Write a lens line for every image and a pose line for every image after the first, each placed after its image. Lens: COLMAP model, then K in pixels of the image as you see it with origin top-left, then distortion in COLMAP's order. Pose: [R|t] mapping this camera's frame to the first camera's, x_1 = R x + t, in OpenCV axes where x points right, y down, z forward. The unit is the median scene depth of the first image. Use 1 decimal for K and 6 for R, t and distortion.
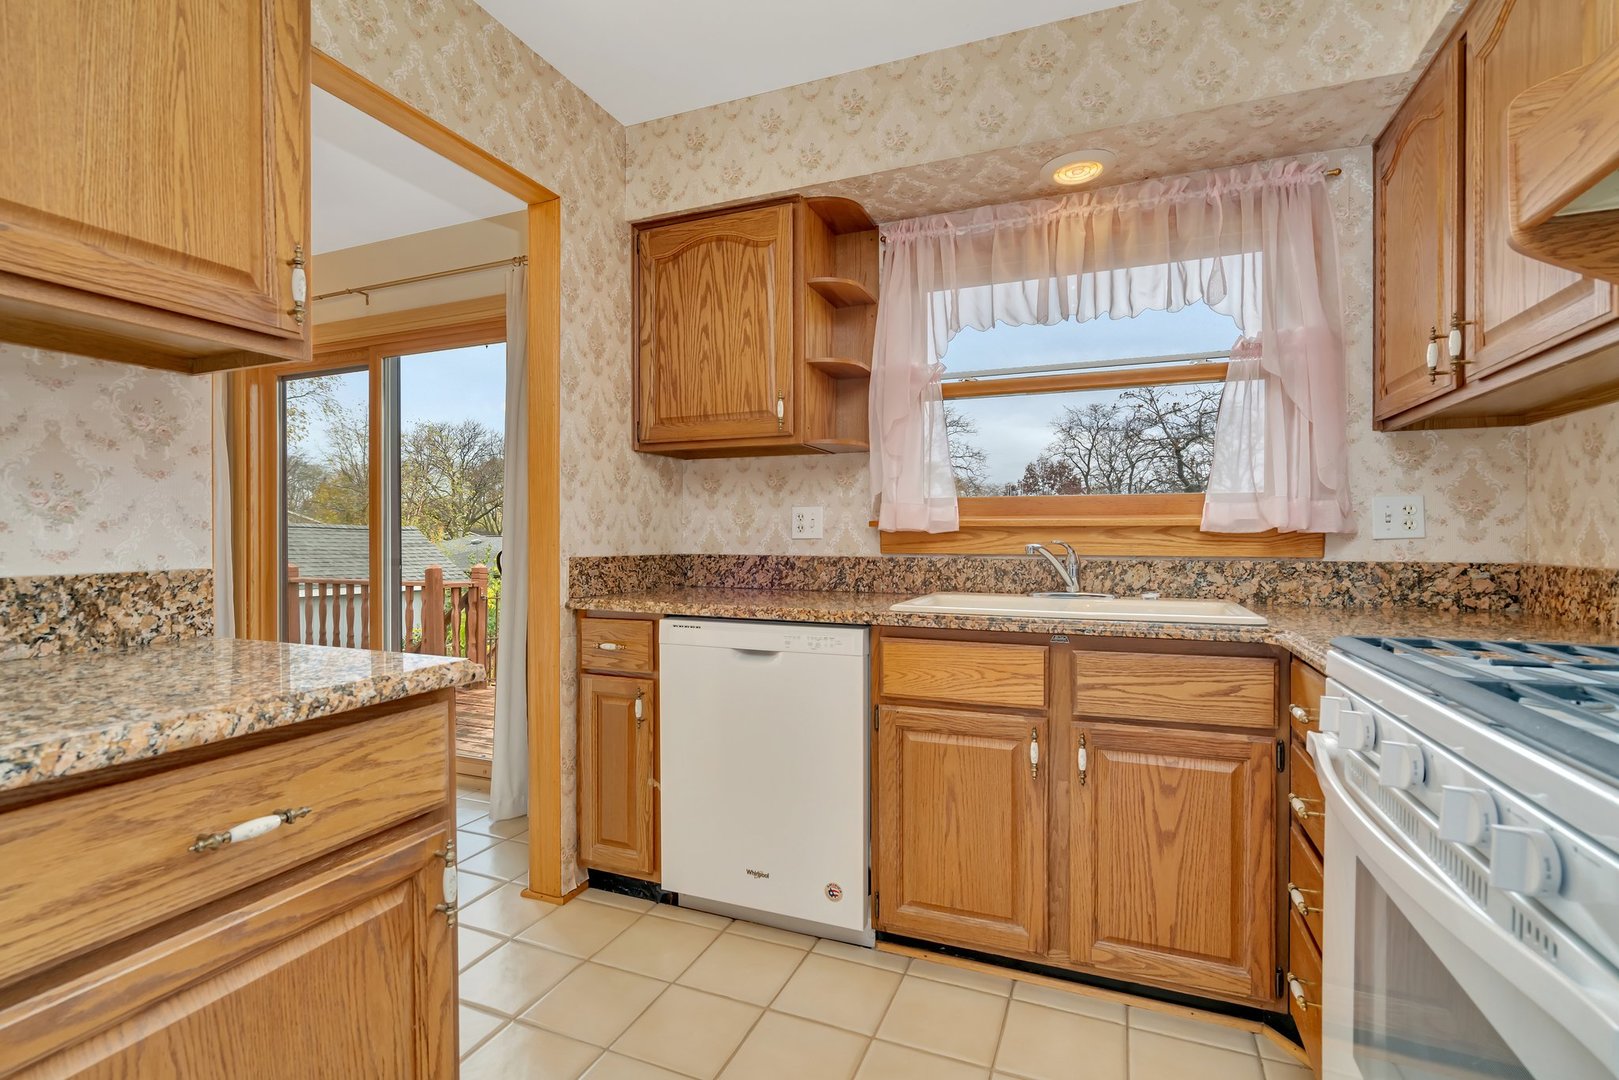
lens RADIAL K [[756.1, 0, 803.9], [0, 756.1, 539.8], [0, 0, 1]] dist [-0.008715, 0.005469]
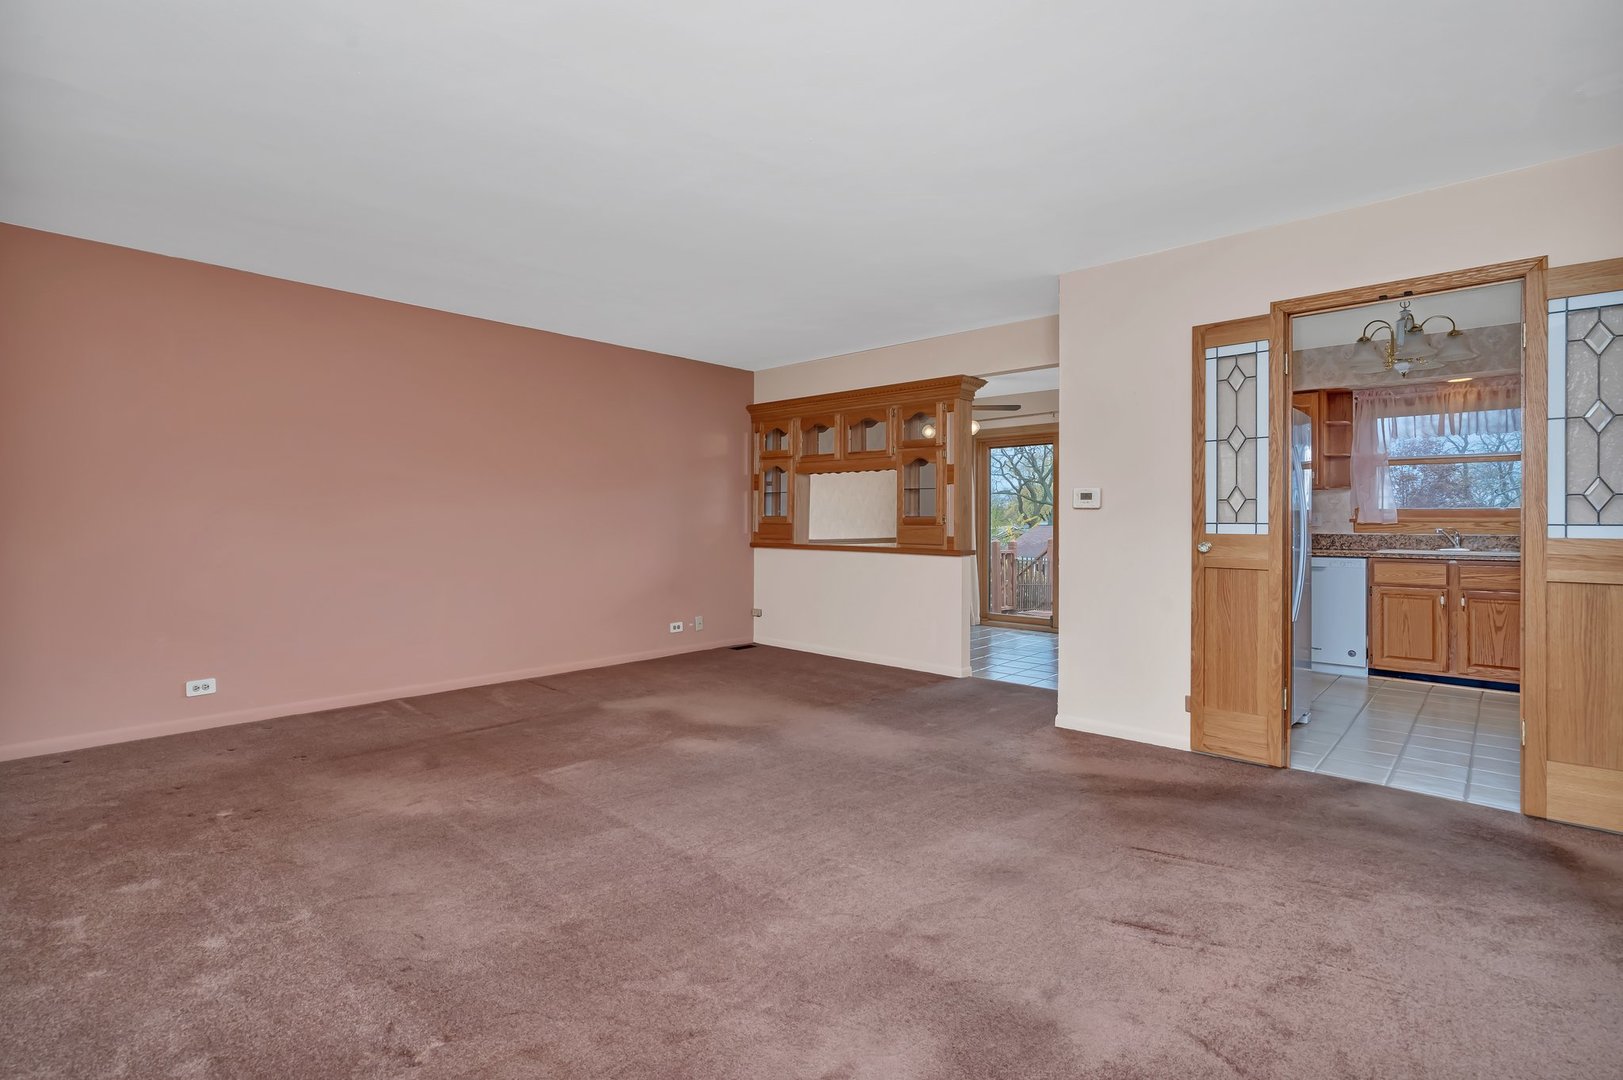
lens RADIAL K [[757.9, 0, 803.1], [0, 757.9, 517.6], [0, 0, 1]] dist [-0.008715, 0.005469]
pose [[0.935906, -0.000219, -0.352251, -0.961865], [-0.003085, 0.999956, -0.008819, -0.003510], [0.352237, 0.009340, 0.935864, -2.558936]]
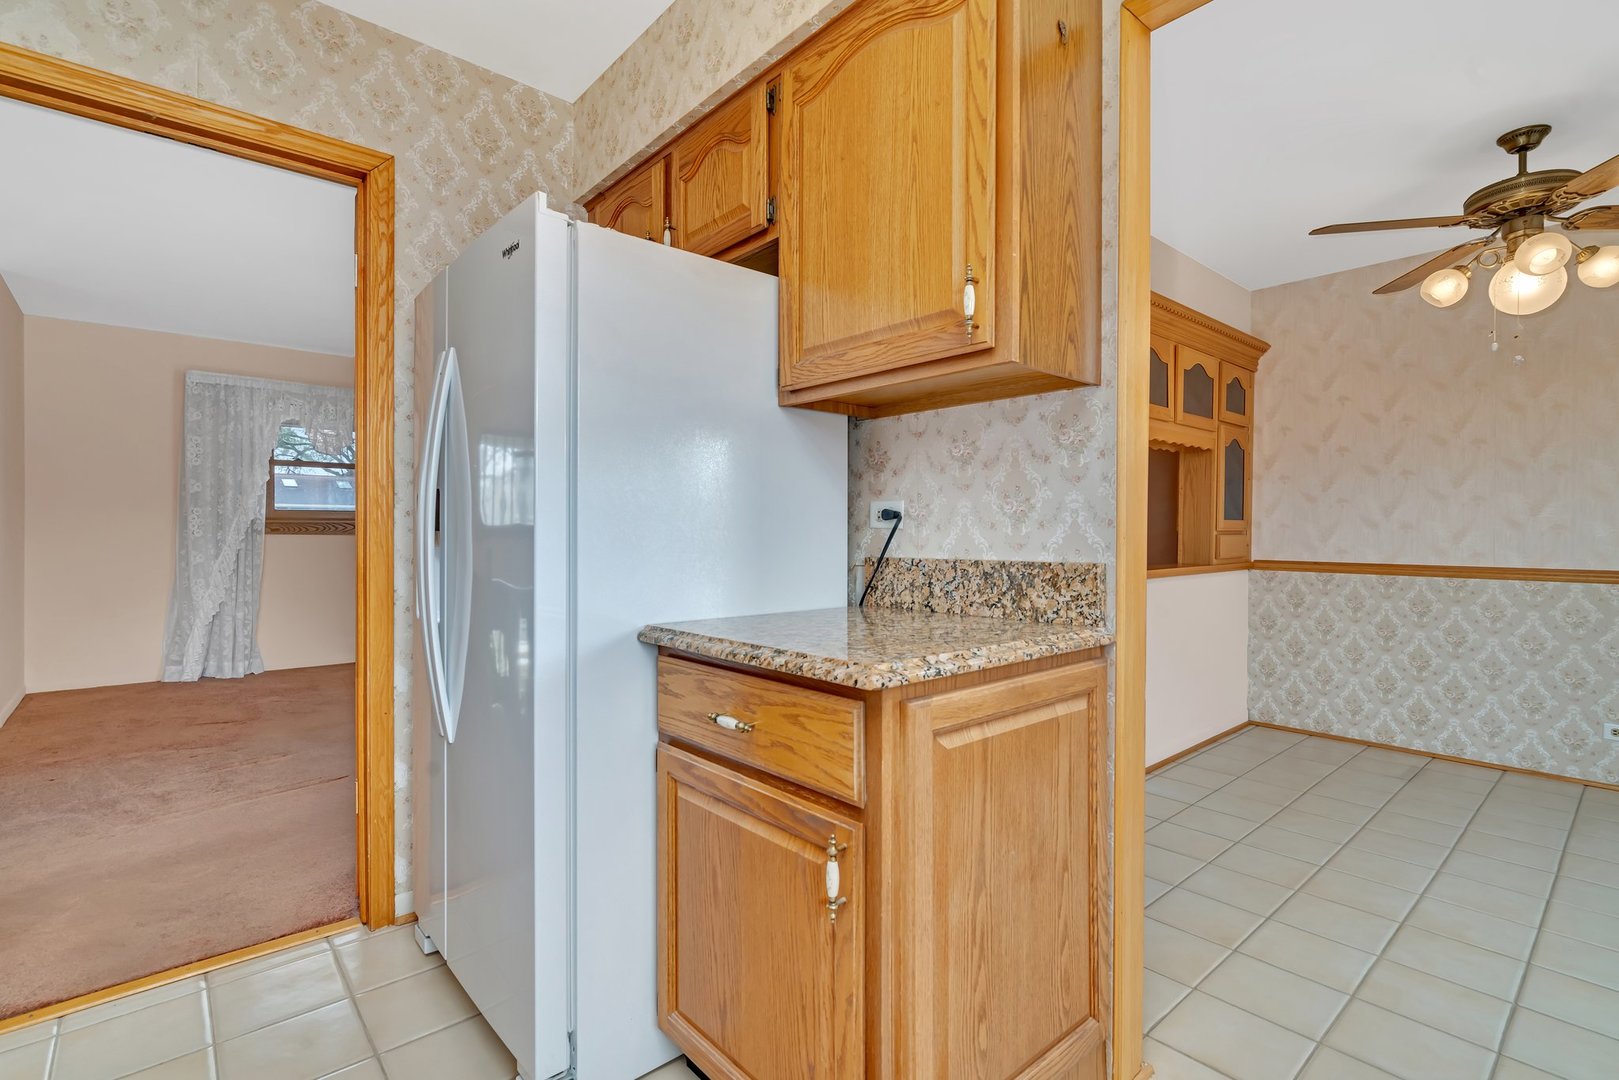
lens RADIAL K [[756.1, 0, 803.3], [0, 756.1, 535.9], [0, 0, 1]] dist [-0.008715, 0.005469]
pose [[-0.444531, 0.008458, -0.895724, 0.248179], [-0.006755, 0.999895, 0.012795, -0.008246], [0.895738, 0.011738, -0.444427, 0.776019]]
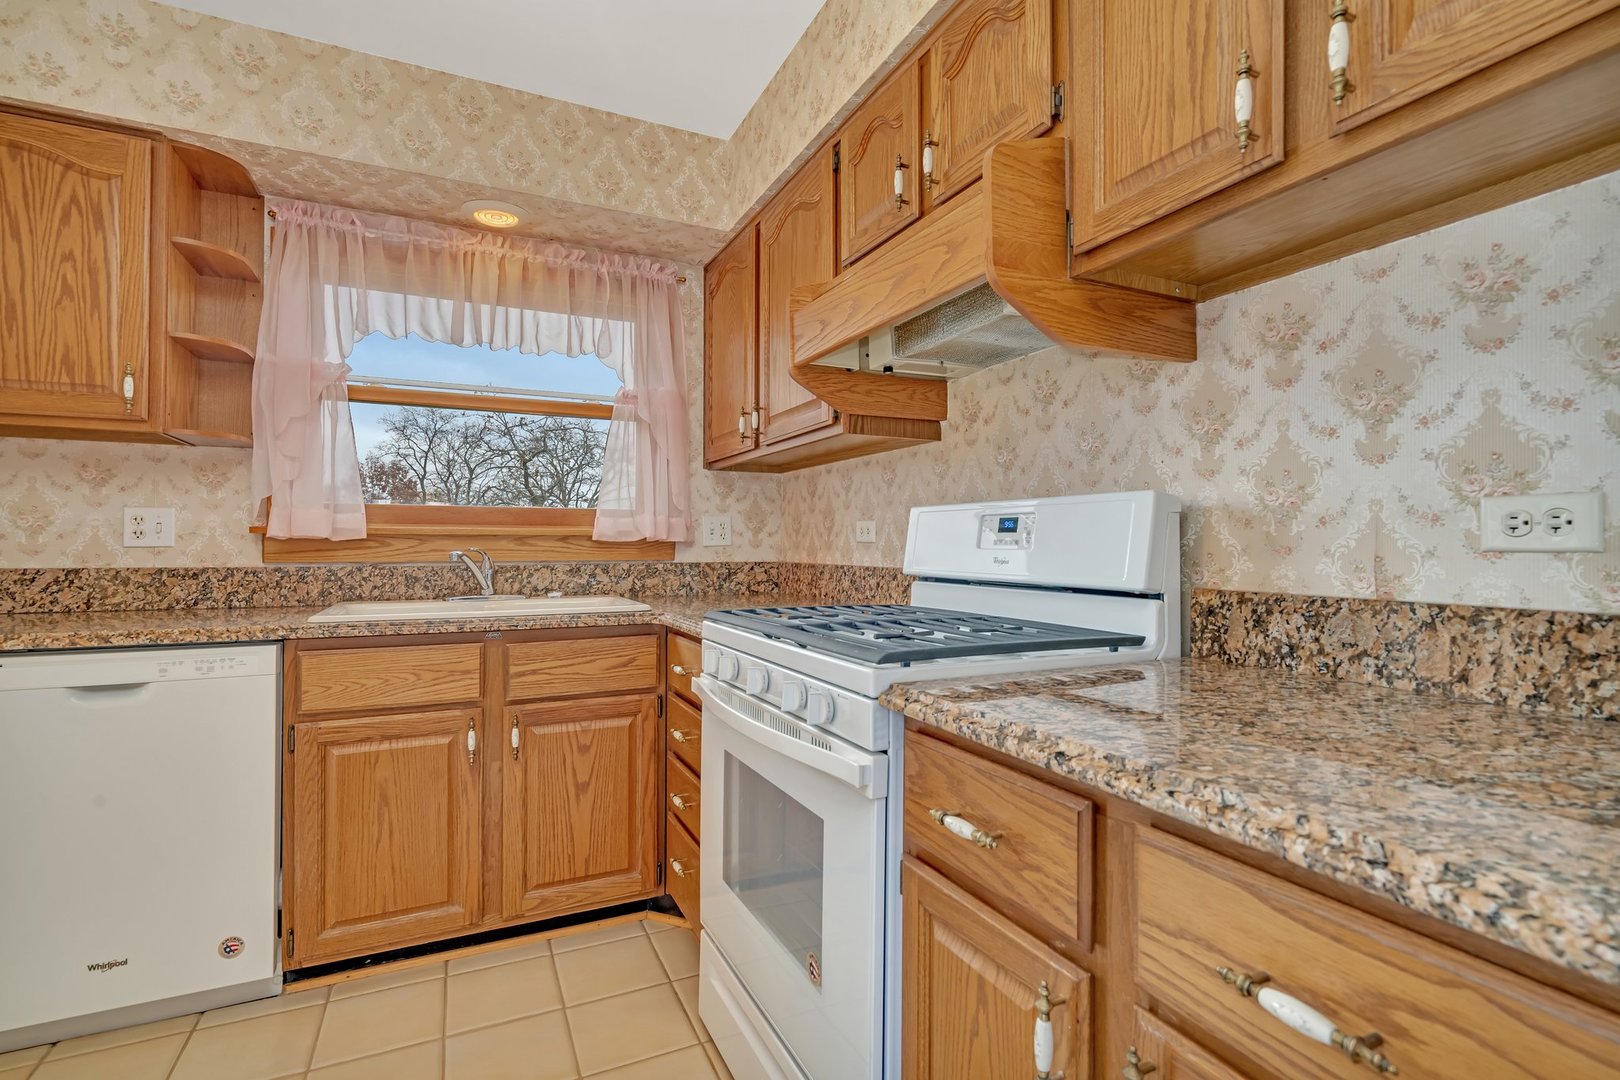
lens RADIAL K [[756.5, 0, 814.1], [0, 756.5, 533.4], [0, 0, 1]] dist [-0.008715, 0.005469]
pose [[0.668044, 0.010626, 0.744046, -0.181966], [0.001906, 0.999870, -0.015990, -0.001767], [-0.744119, 0.012101, 0.667937, -0.110841]]
